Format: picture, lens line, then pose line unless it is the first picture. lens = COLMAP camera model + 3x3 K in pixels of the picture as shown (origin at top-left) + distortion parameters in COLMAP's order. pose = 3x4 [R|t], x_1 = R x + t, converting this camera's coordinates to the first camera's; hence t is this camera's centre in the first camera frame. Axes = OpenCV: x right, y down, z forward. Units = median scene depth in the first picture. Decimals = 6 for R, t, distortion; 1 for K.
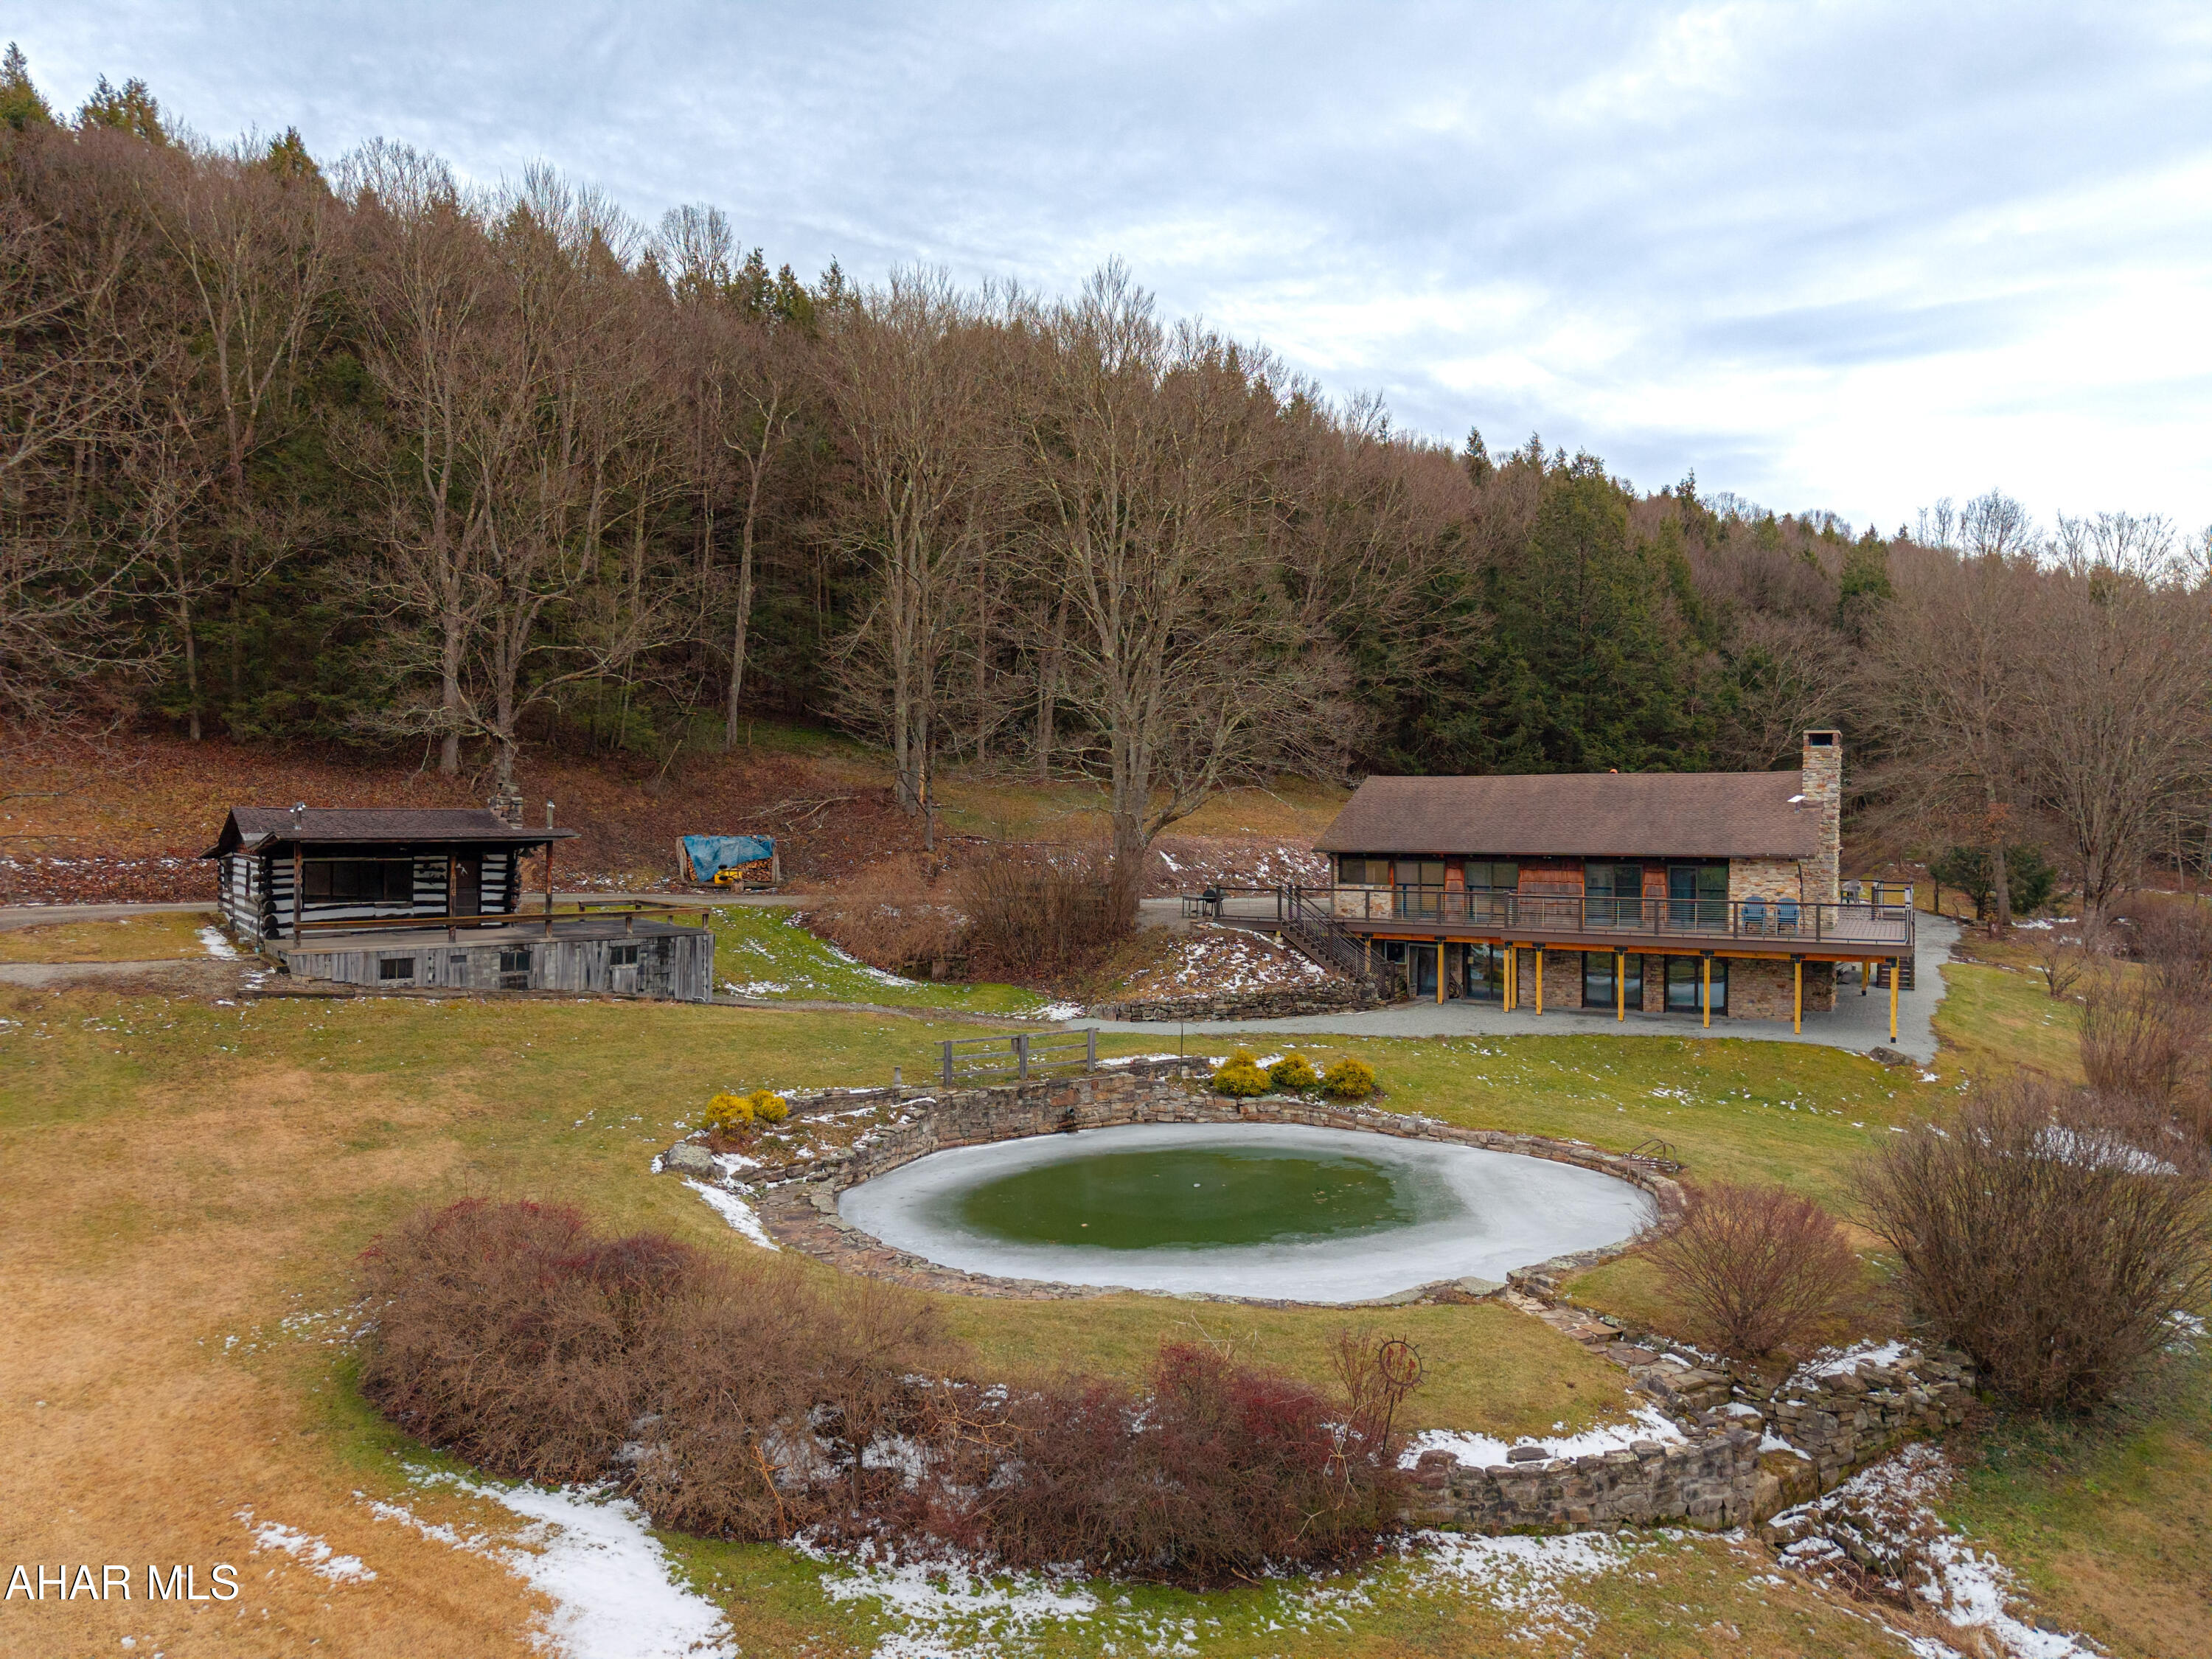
lens RADIAL K [[1474.2, 0, 1094.9], [0, 1474.2, 835.9], [0, 0, 1]] dist [0.044101, -0.051224]
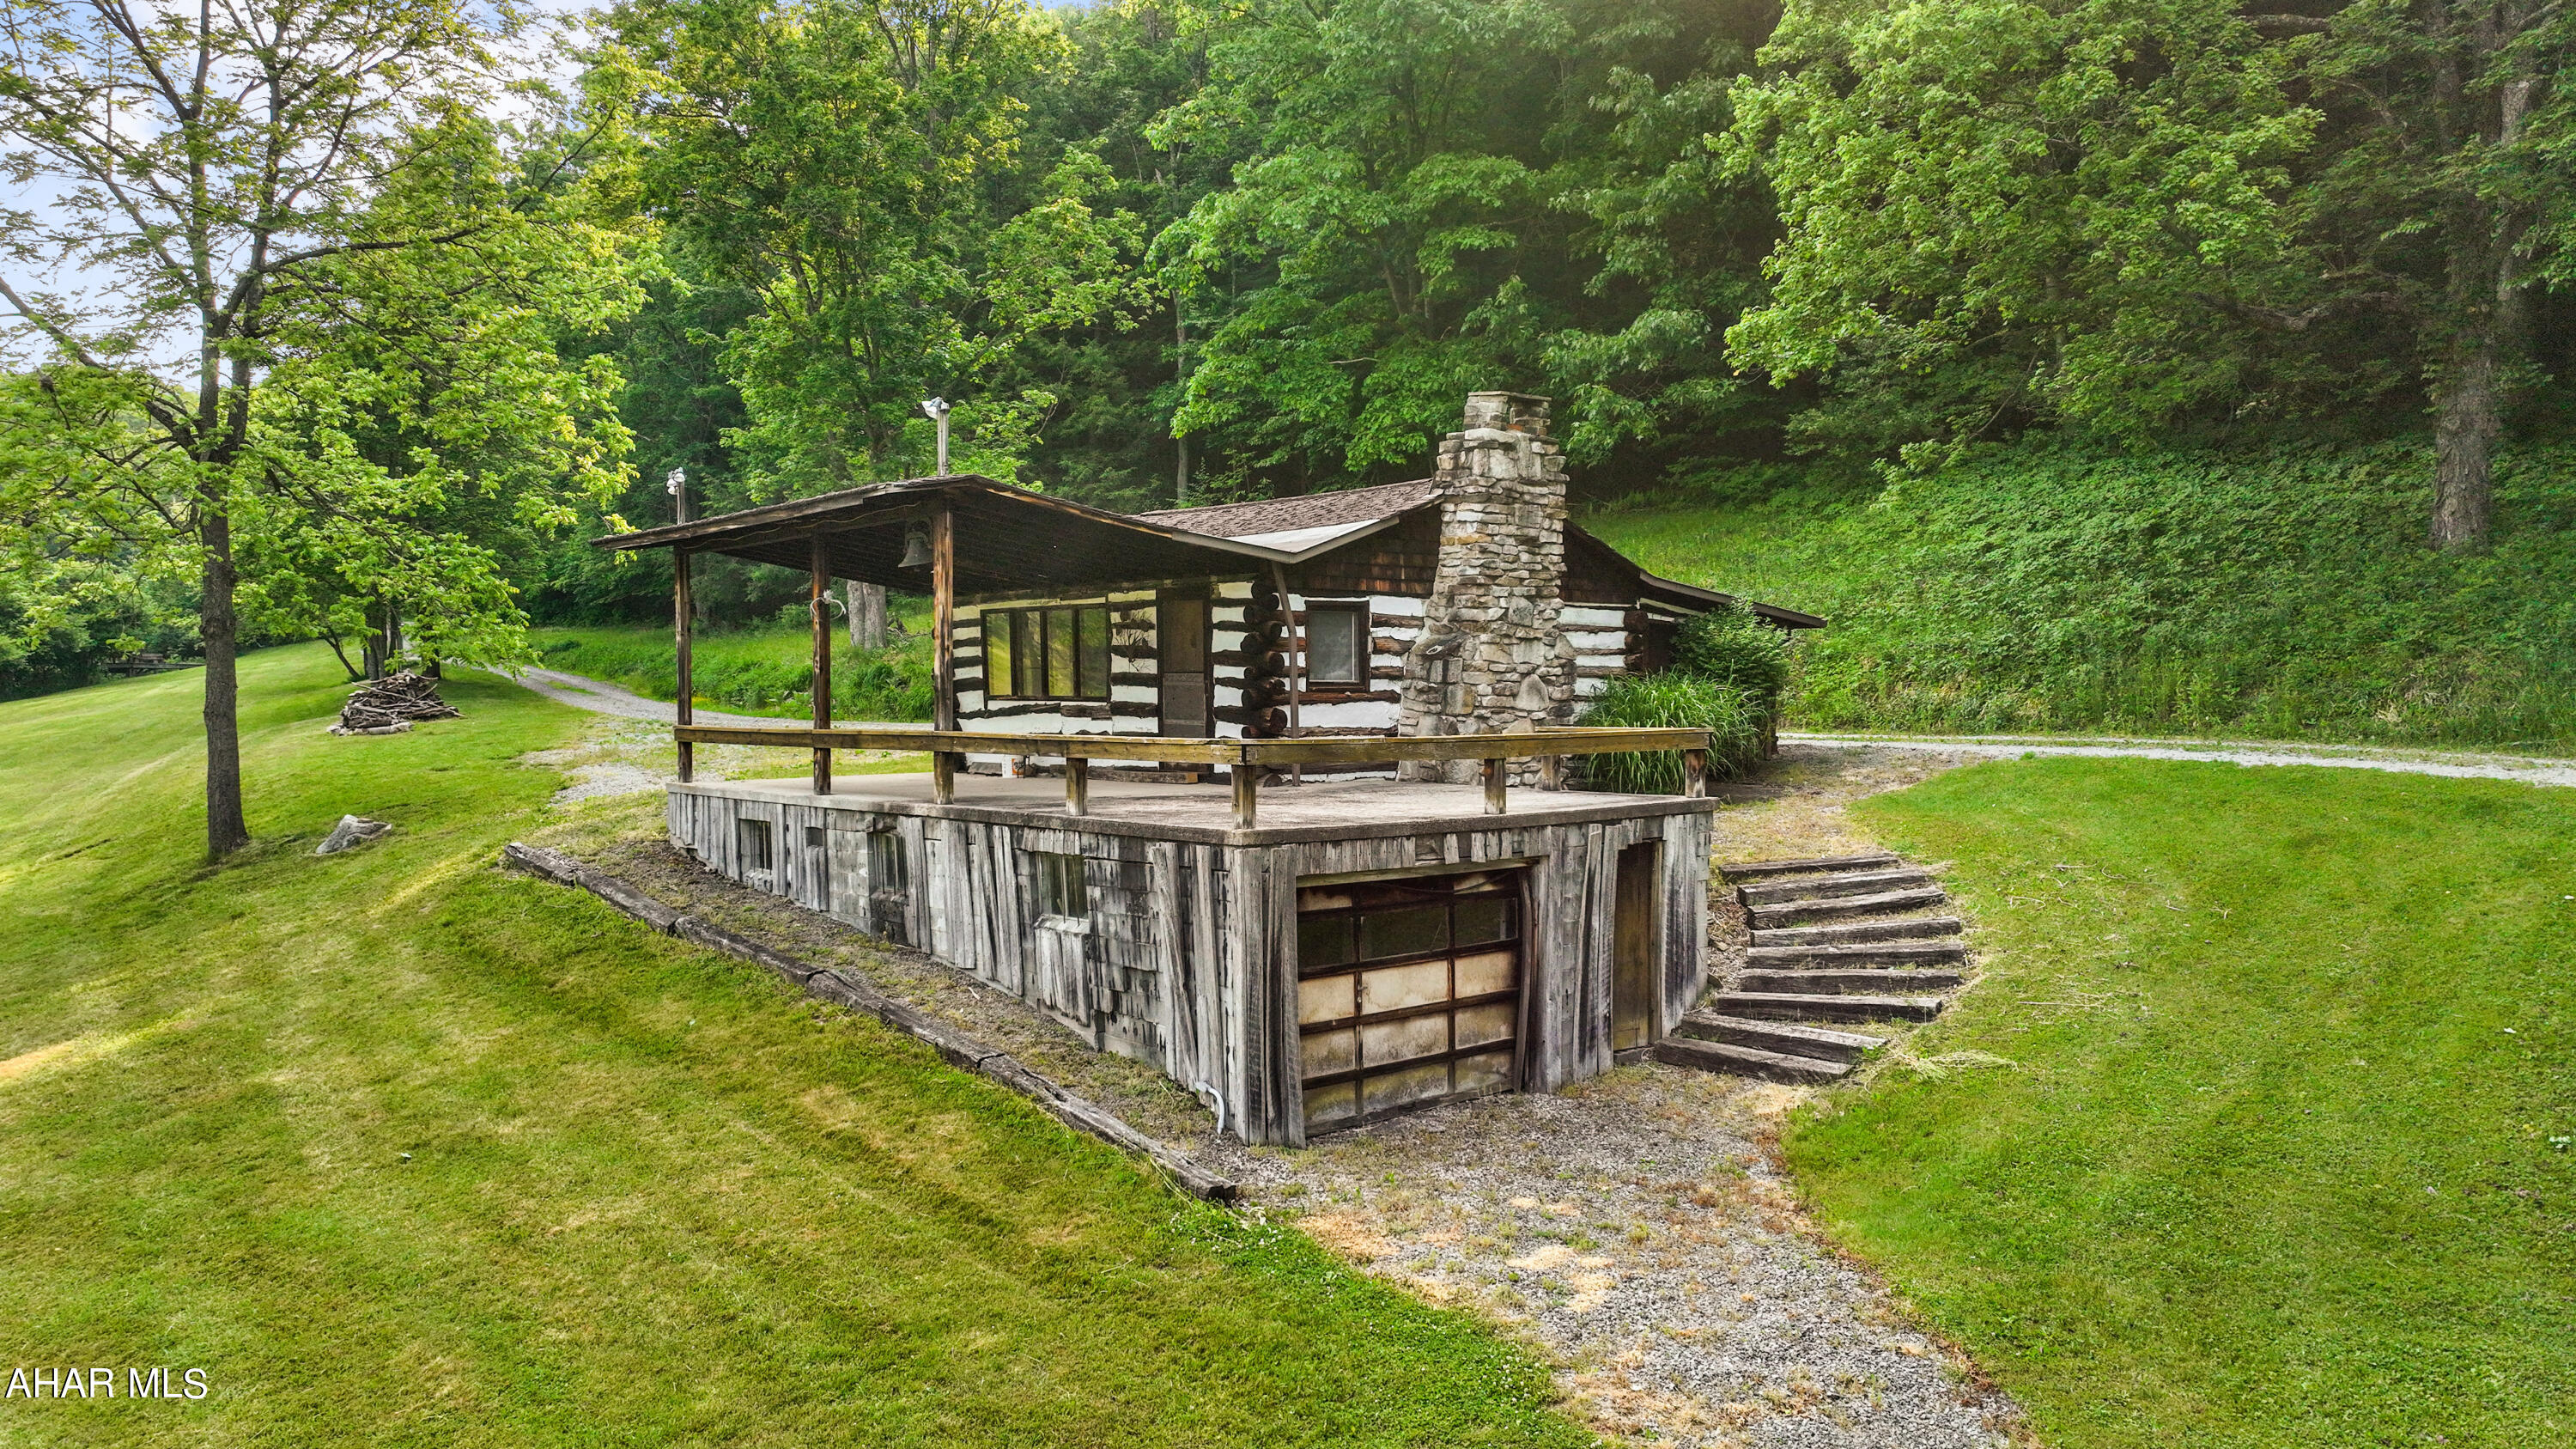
lens RADIAL K [[1869.3, 0, 1299.3], [0, 1869.3, 719.1], [0, 0, 1]] dist [0.008095, 0.000201]
pose [[0.046824, 0.009738, -0.998856, 0.053896], [-0.010137, 0.999906, 0.009273, 0.039247], [0.998852, 0.009692, 0.046919, 0.932202]]
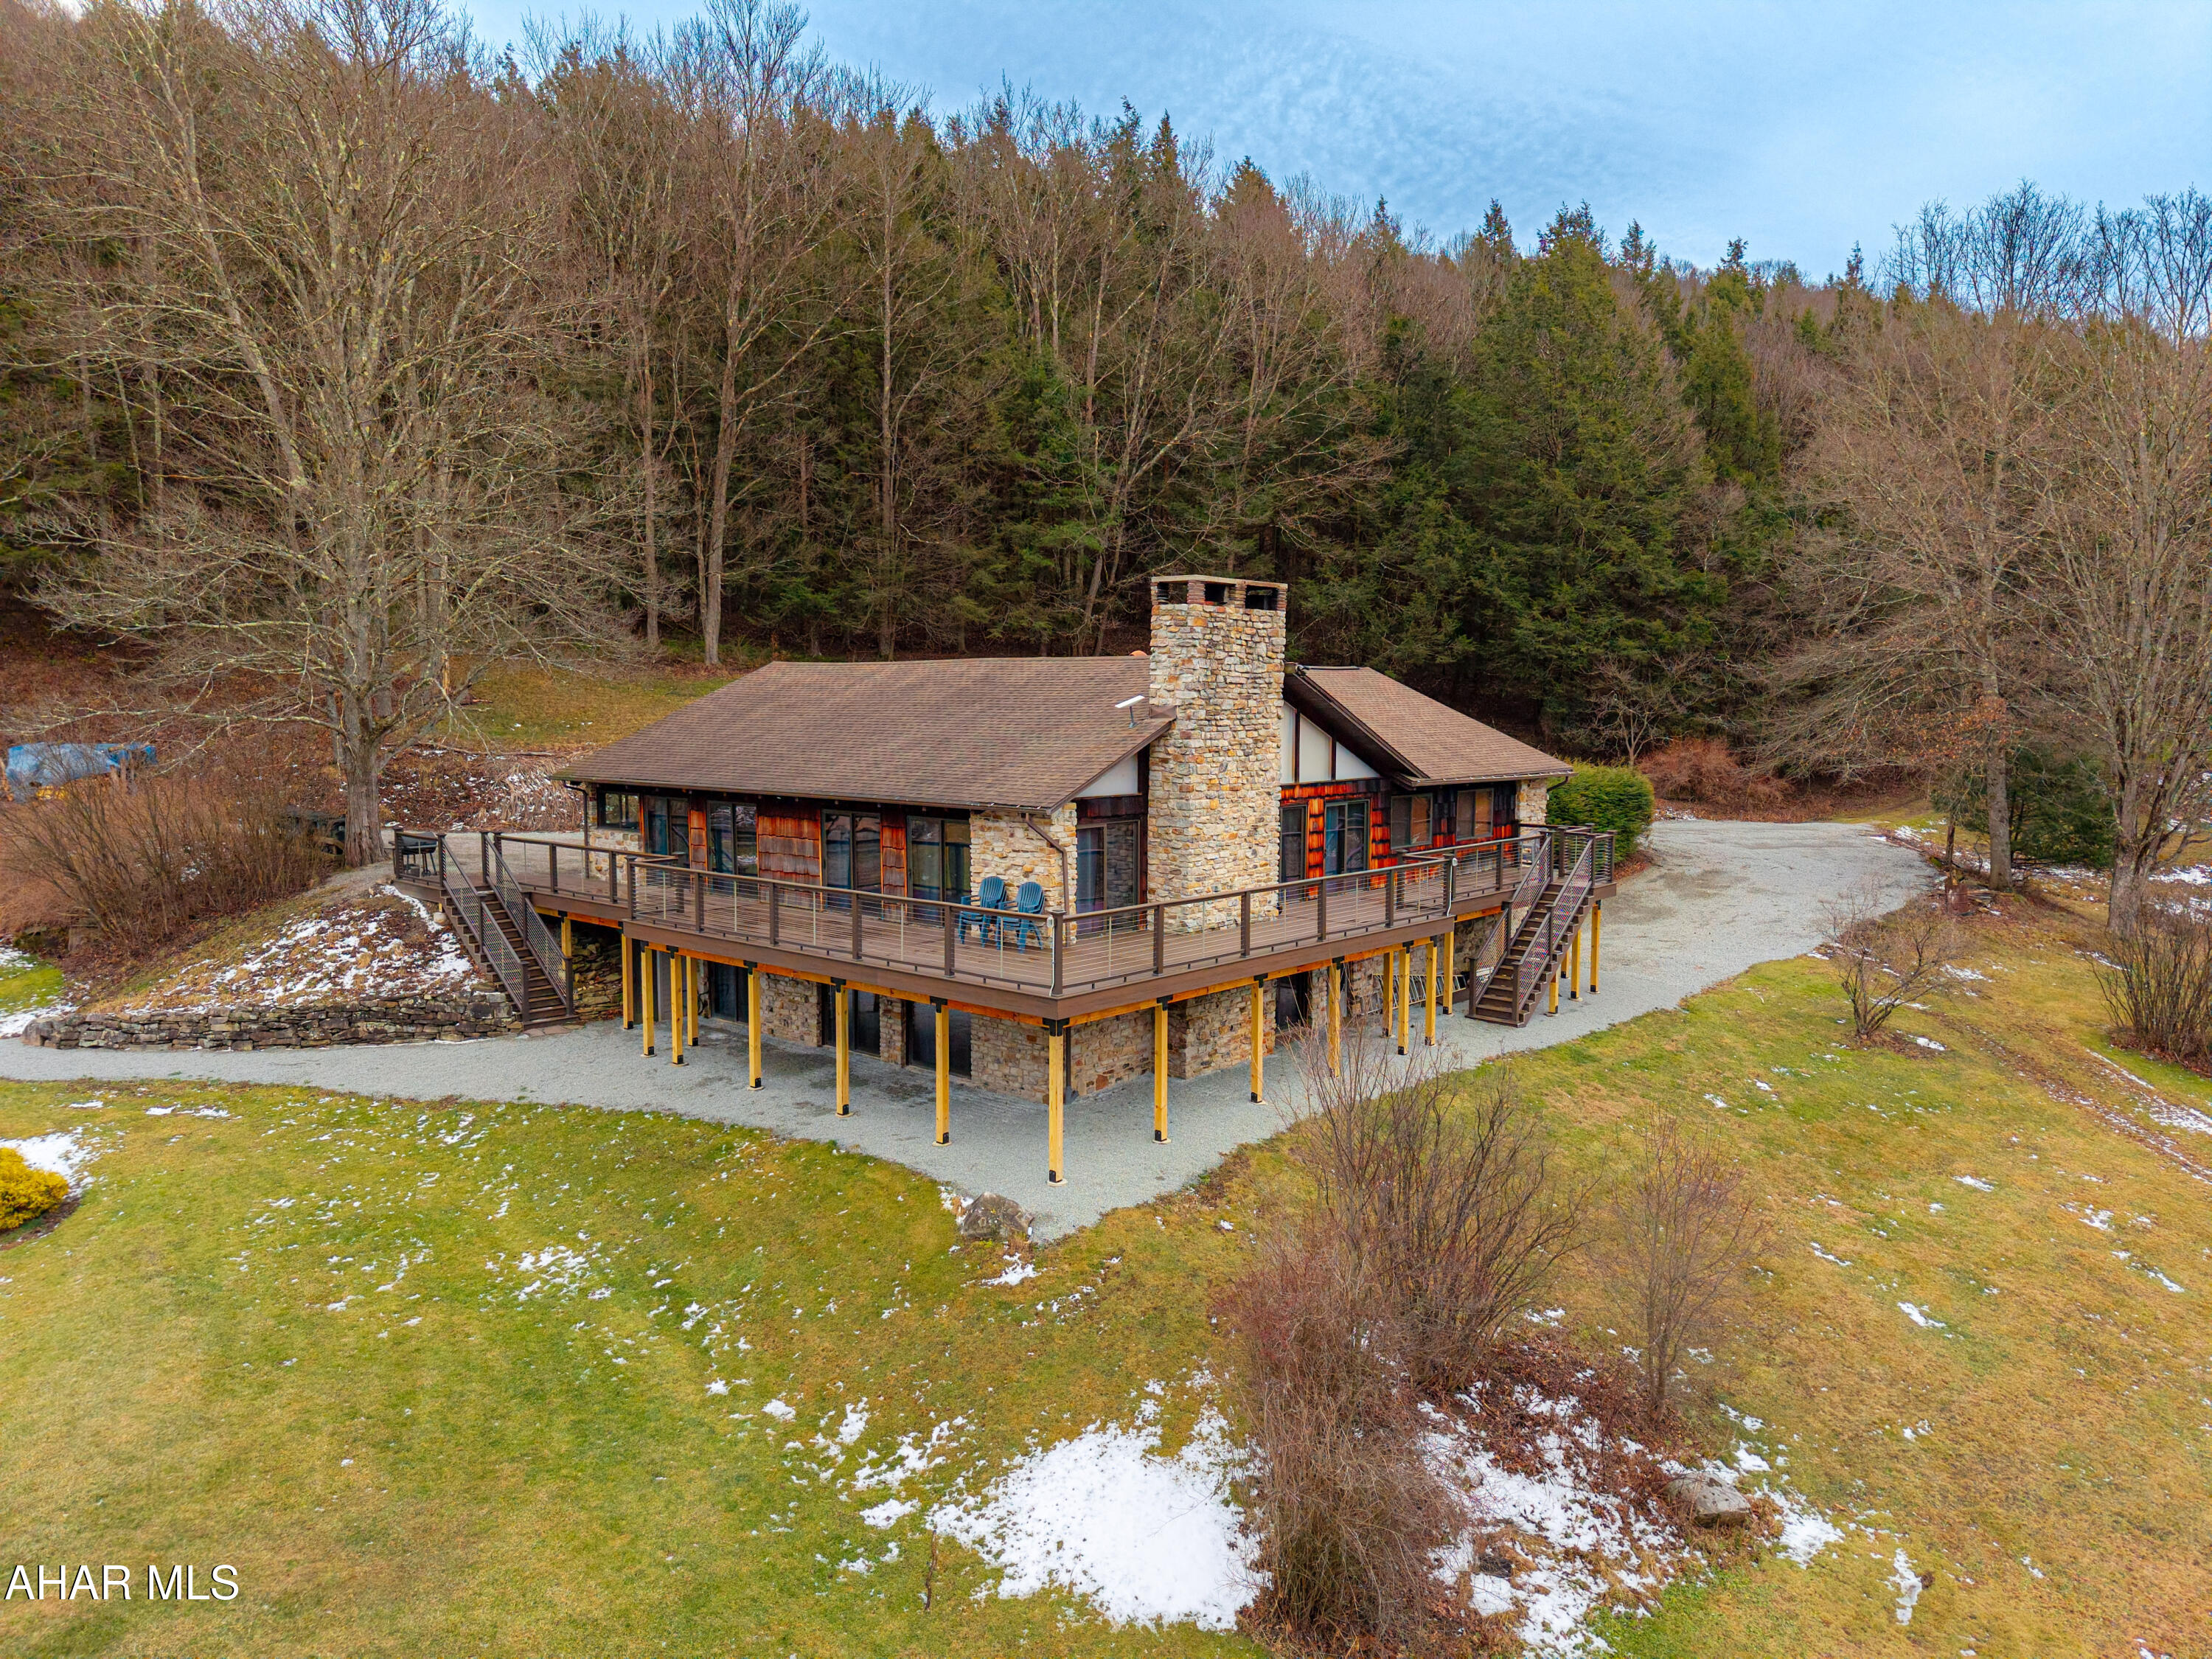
lens RADIAL K [[1474.2, 0, 1128.1], [0, 1474.2, 818.1], [0, 0, 1]] dist [0.044101, -0.051224]
pose [[0.974663, 0.016208, -0.223092, 0.652322], [-0.001757, 0.997895, 0.064821, -0.017931], [0.223673, -0.062786, 0.972640, 0.501429]]
